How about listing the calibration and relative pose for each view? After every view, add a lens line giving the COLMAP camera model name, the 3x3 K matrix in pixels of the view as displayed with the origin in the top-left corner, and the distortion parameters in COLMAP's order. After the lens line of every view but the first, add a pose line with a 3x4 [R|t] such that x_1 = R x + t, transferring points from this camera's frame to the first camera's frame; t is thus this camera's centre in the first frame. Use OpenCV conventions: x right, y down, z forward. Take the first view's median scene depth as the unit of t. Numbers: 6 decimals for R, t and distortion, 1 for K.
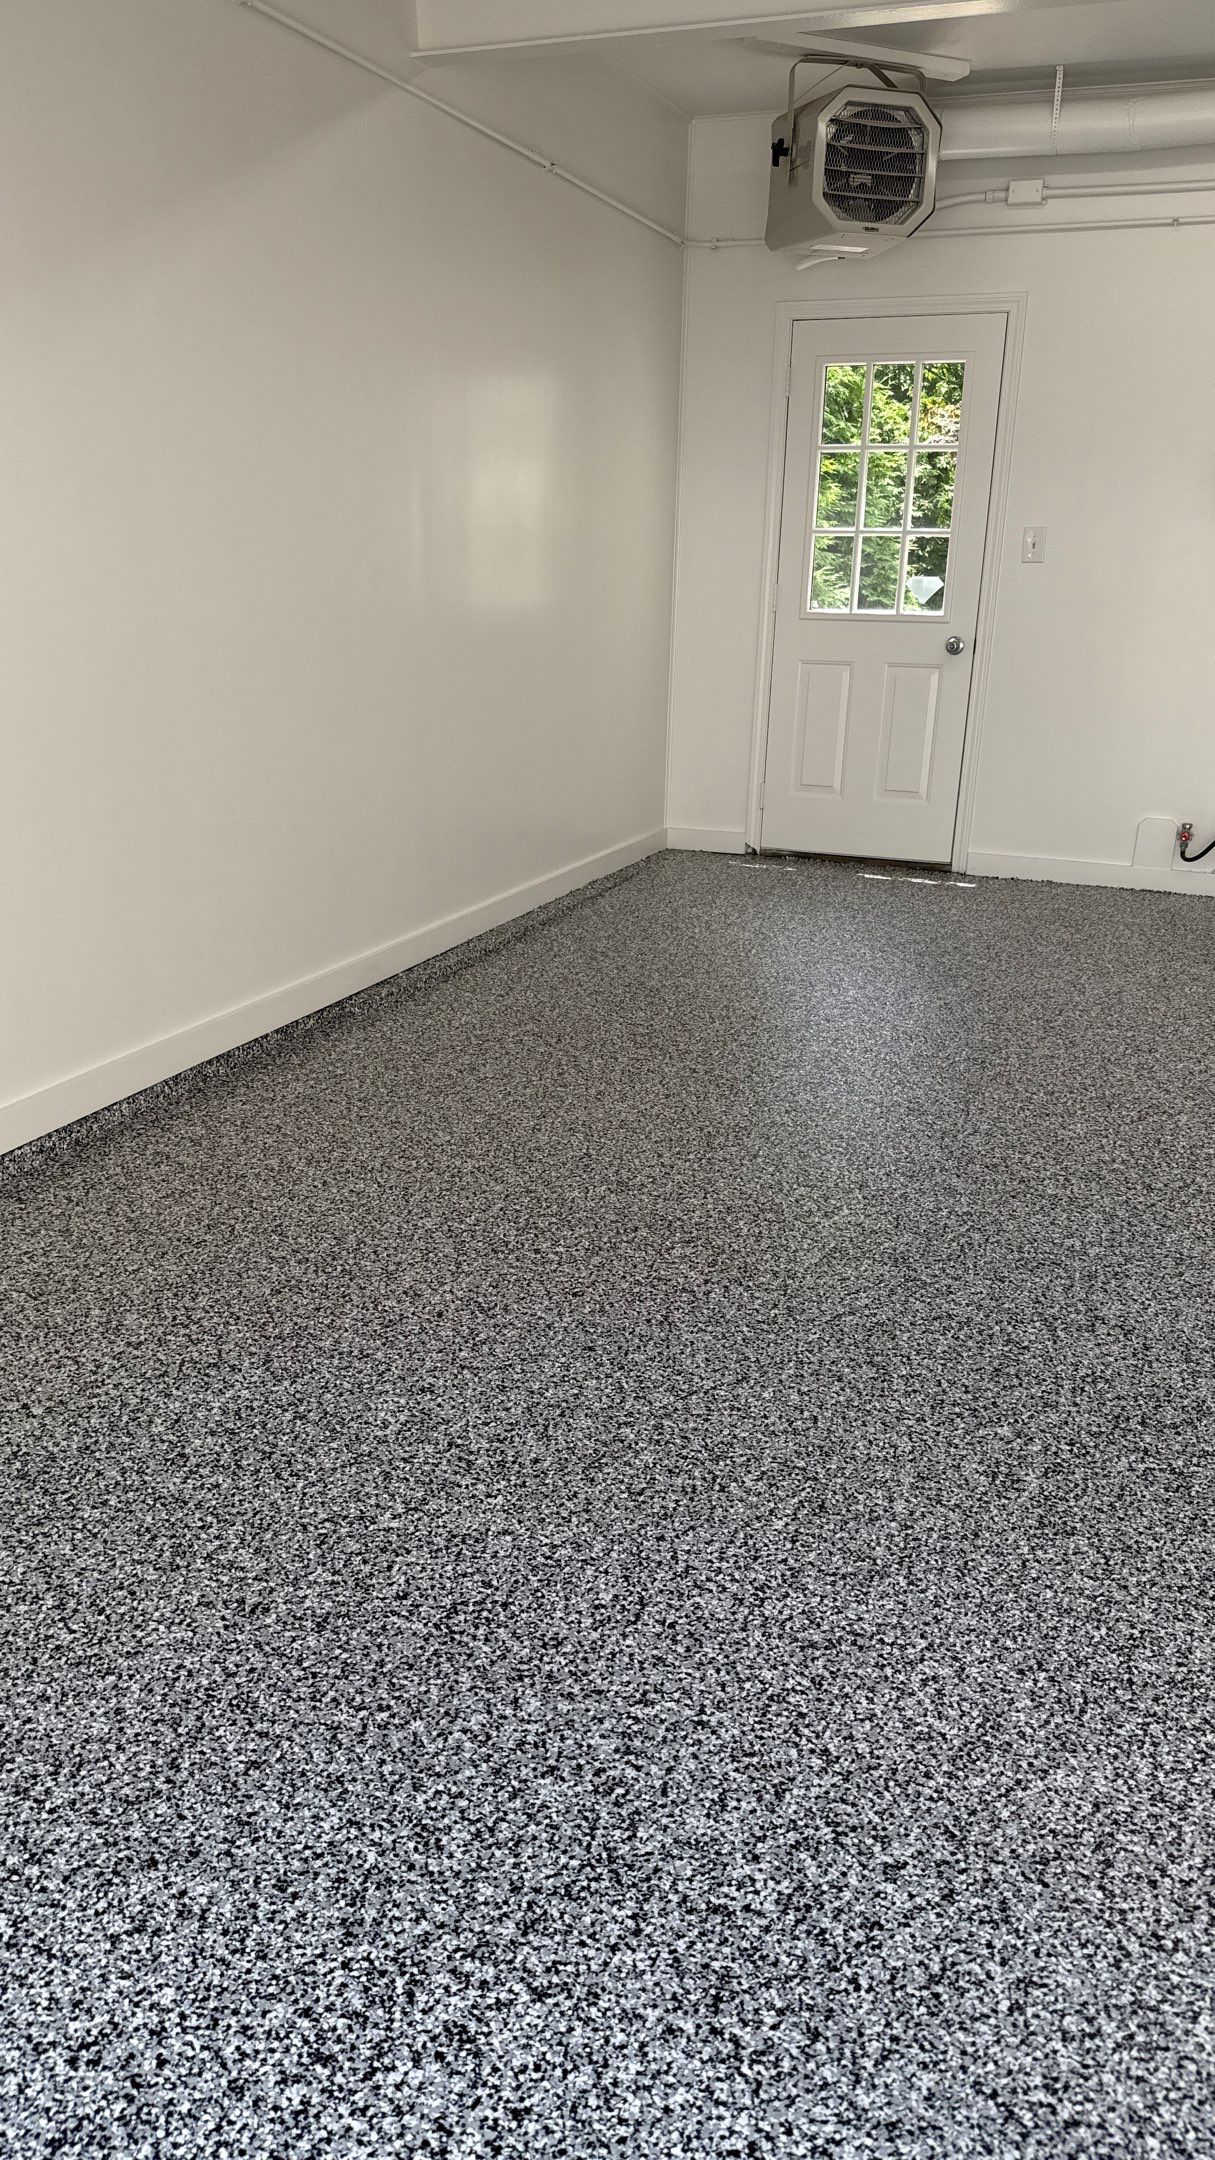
lens RADIAL K [[1503.6, 0, 564.0], [0, 1503.6, 1069.8], [0, 0, 1]] dist [0.058691, -0.080565]
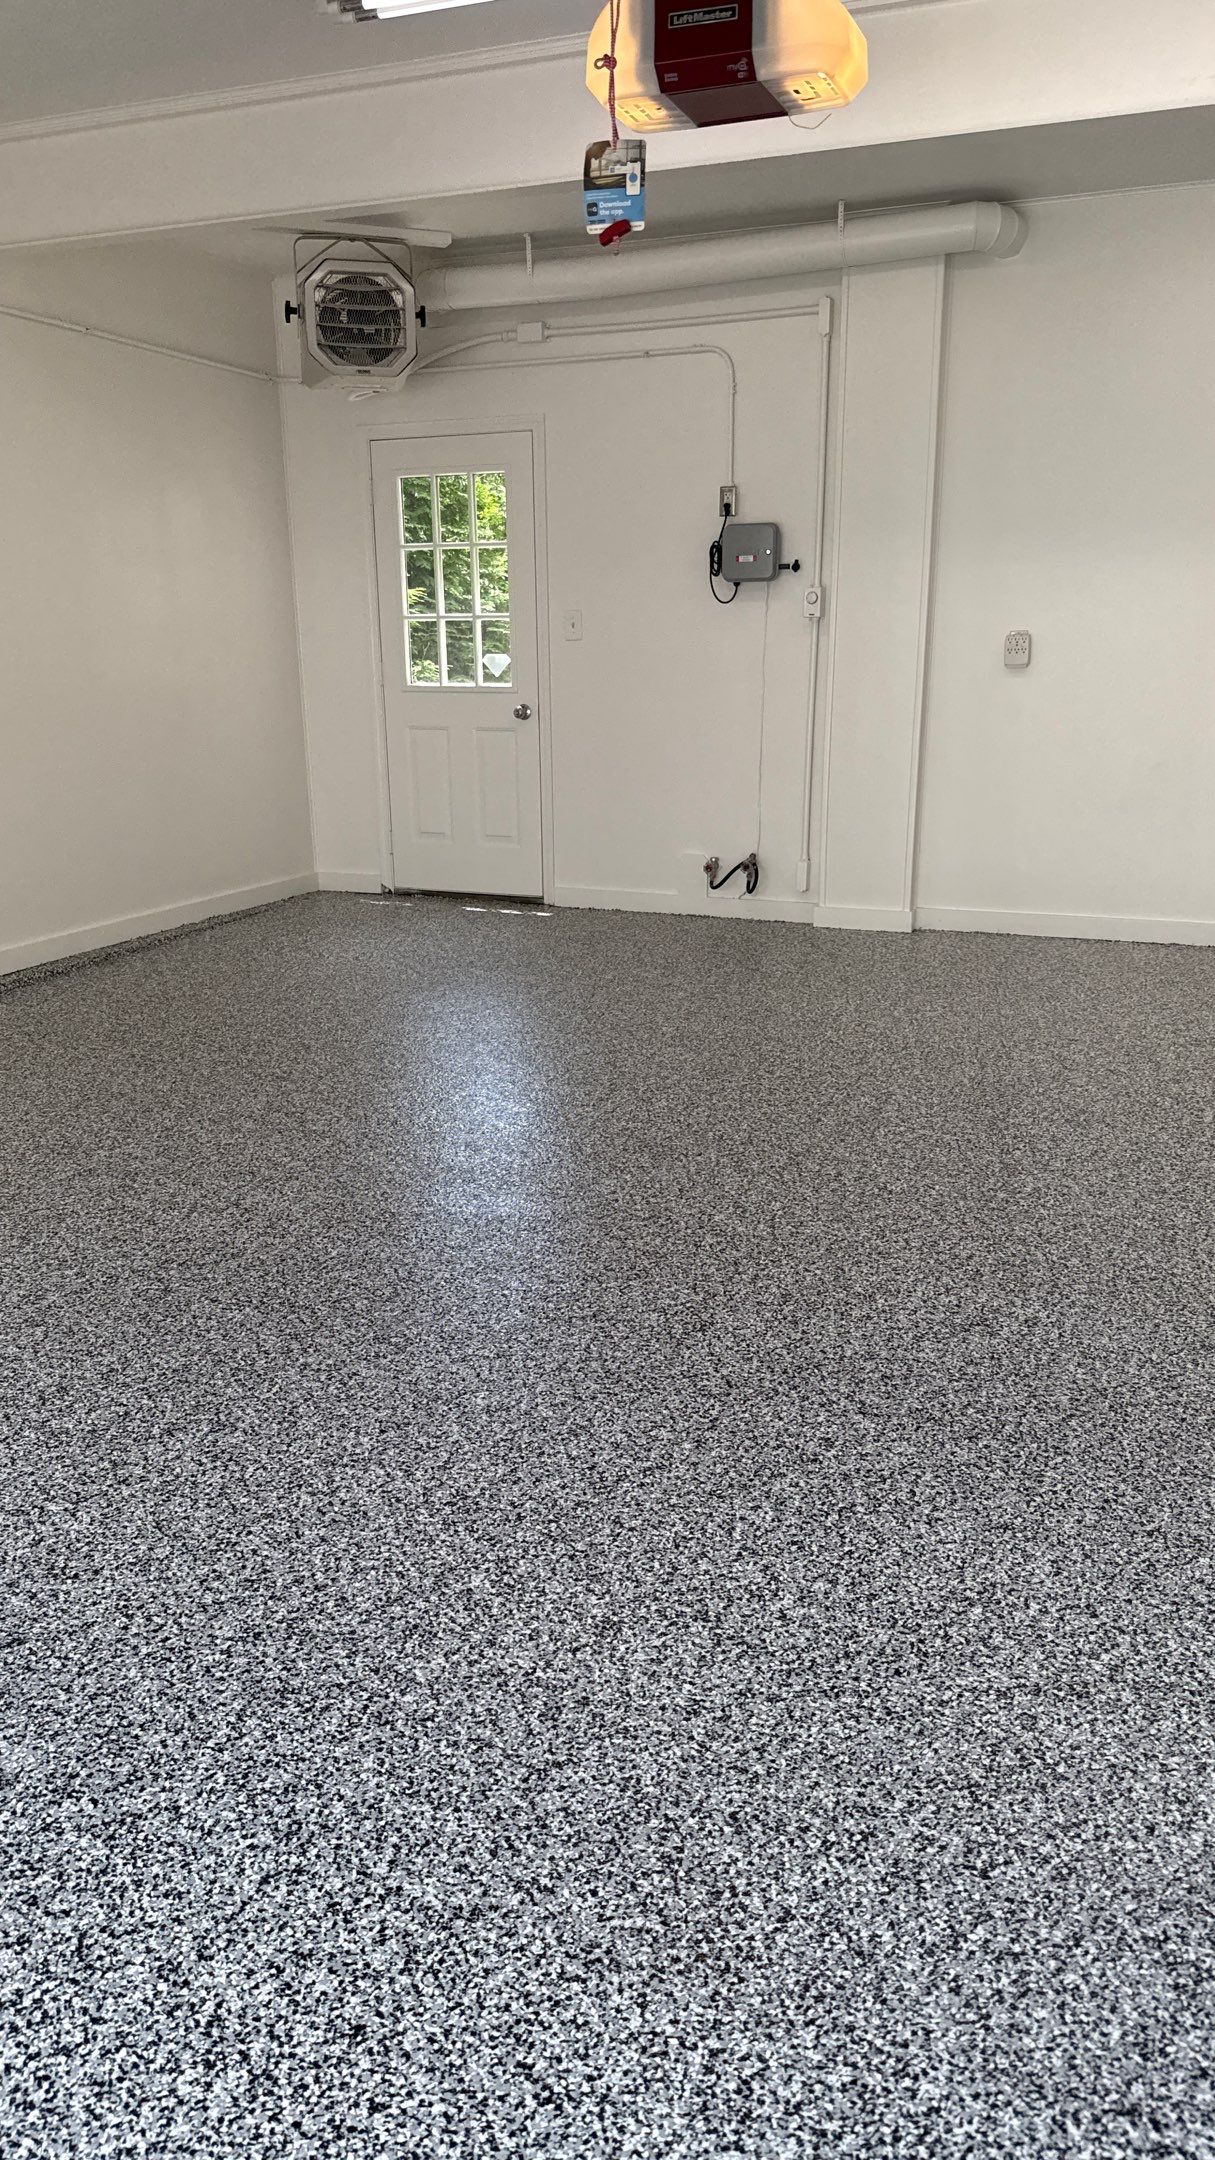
lens RADIAL K [[1503.6, 0, 612.0], [0, 1503.6, 1074.4], [0, 0, 1]] dist [0.058691, -0.080565]
pose [[0.999629, -0.026960, 0.003986, 0.317018], [0.027109, 0.998682, -0.043593, 0.054021], [-0.002805, 0.043684, 0.999041, -0.155204]]
